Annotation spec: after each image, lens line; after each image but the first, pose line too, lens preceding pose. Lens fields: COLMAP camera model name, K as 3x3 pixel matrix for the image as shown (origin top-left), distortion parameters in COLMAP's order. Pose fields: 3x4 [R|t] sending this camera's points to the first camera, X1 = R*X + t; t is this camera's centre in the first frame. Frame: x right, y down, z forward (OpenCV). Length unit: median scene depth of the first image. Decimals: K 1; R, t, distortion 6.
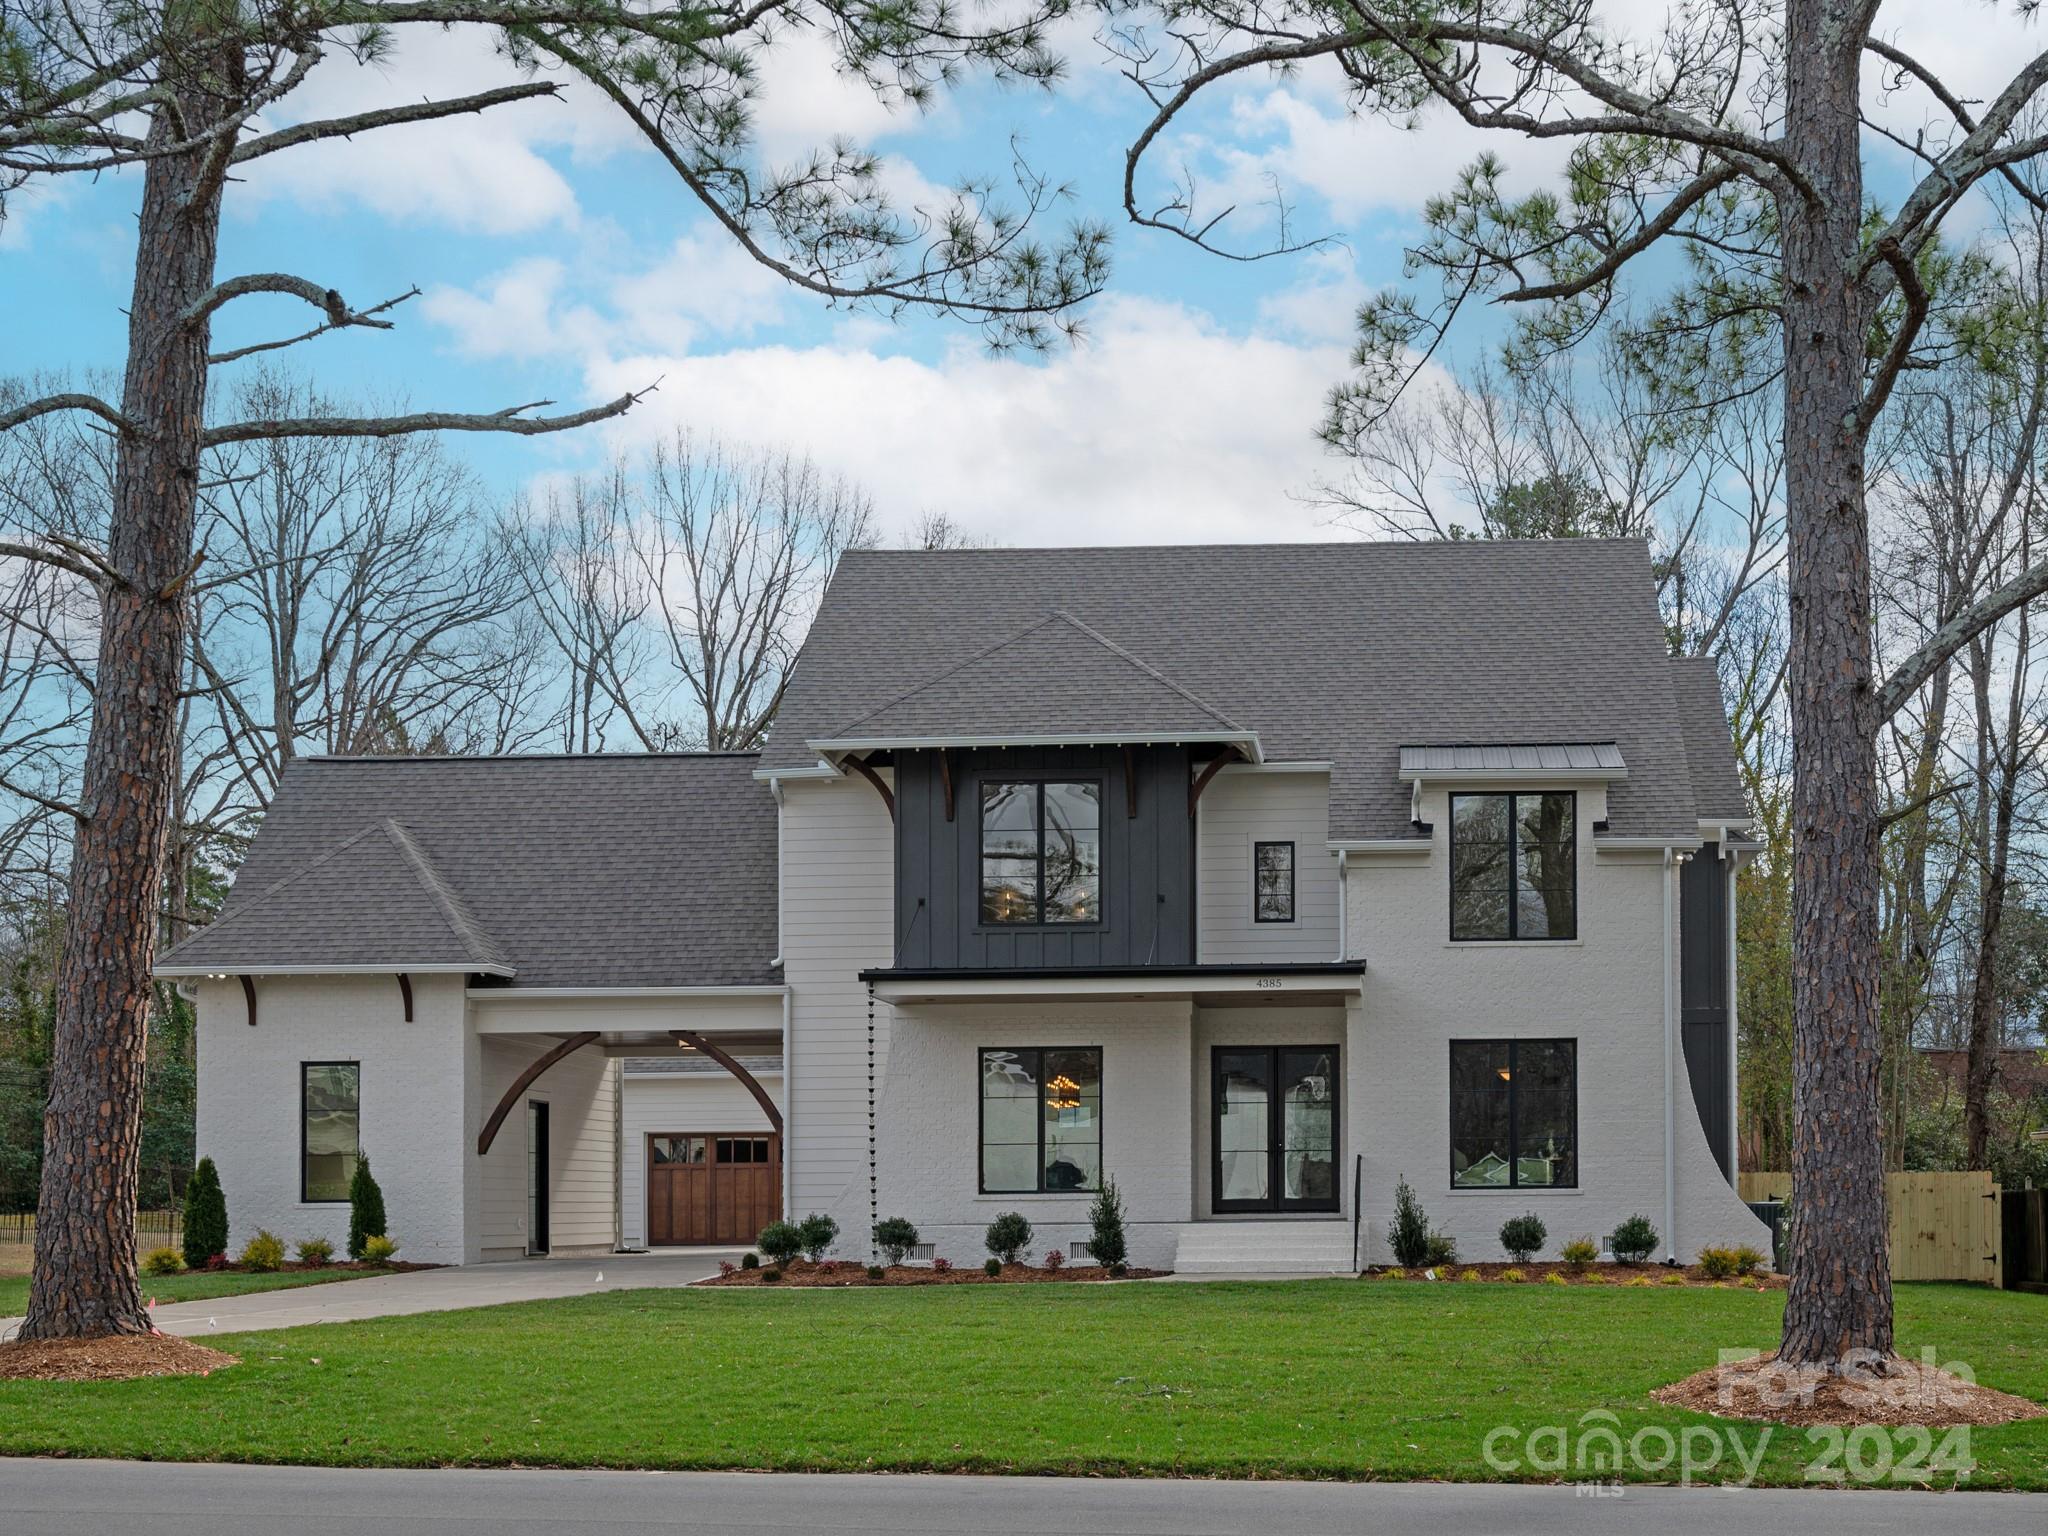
lens RADIAL K [[1765.4, 0, 1022.9], [0, 1765.4, 762.2], [0, 0, 1]] dist [0.037694, -0.002996]
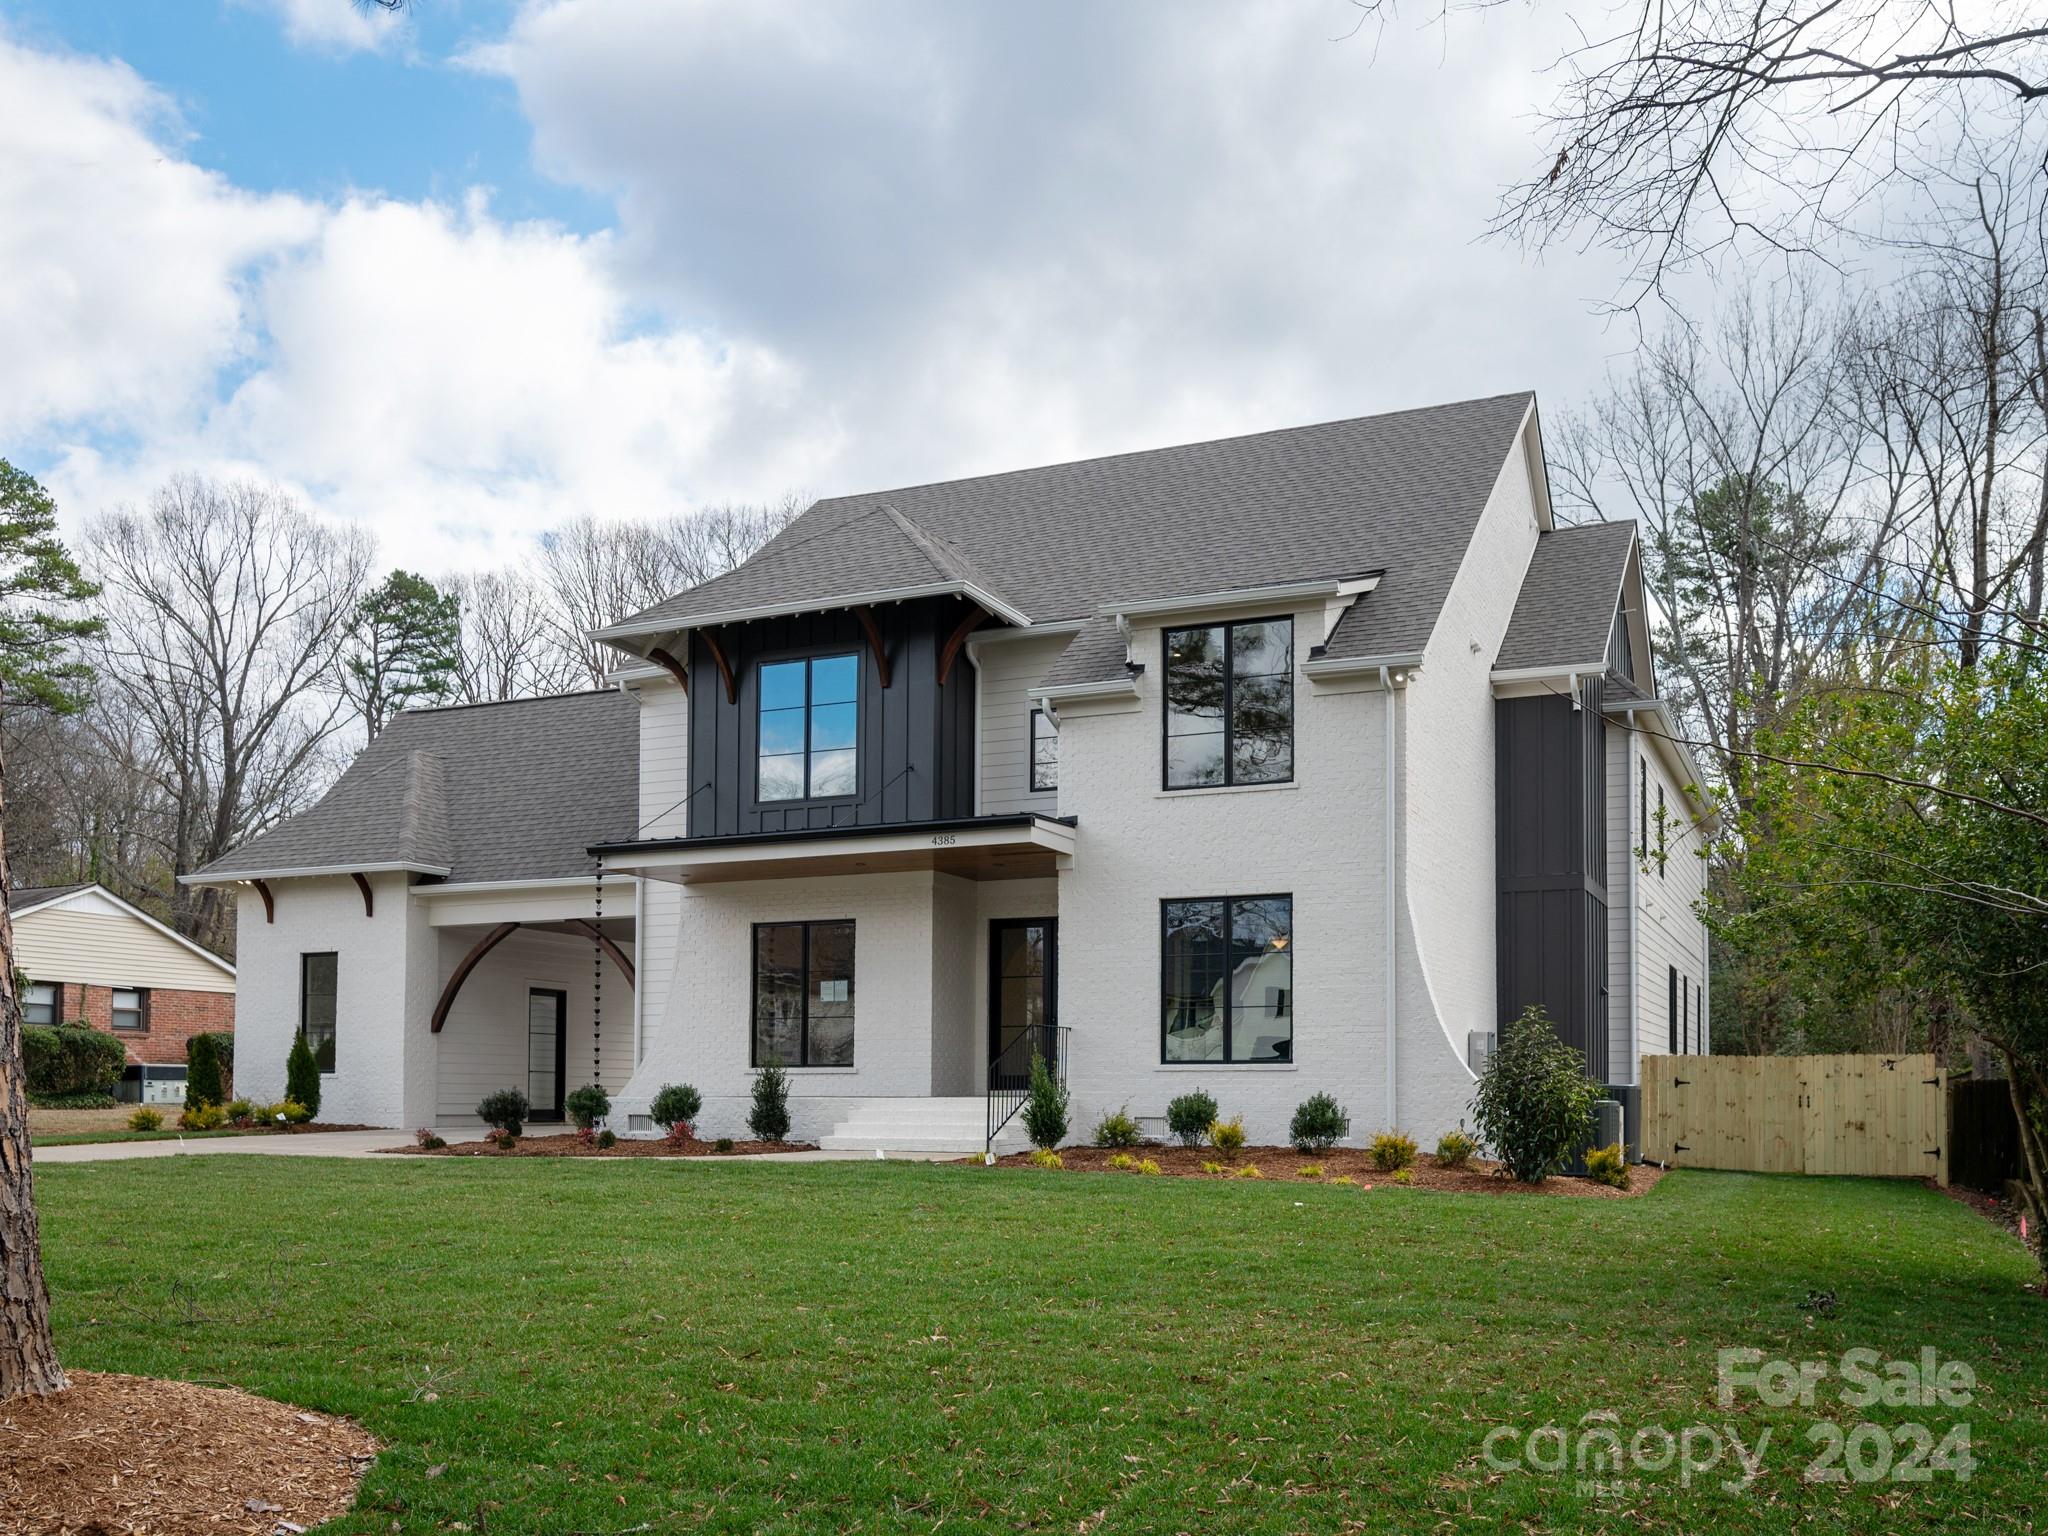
lens RADIAL K [[1338.3, 0, 1023.7], [0, 1338.3, 779.4], [0, 0, 1]] dist [0.008211, 0.004344]
pose [[0.972947, -0.039789, -0.227576, 0.301673], [0.042942, 0.999038, 0.008922, 0.079226], [0.227002, -0.018453, 0.973720, 0.295643]]
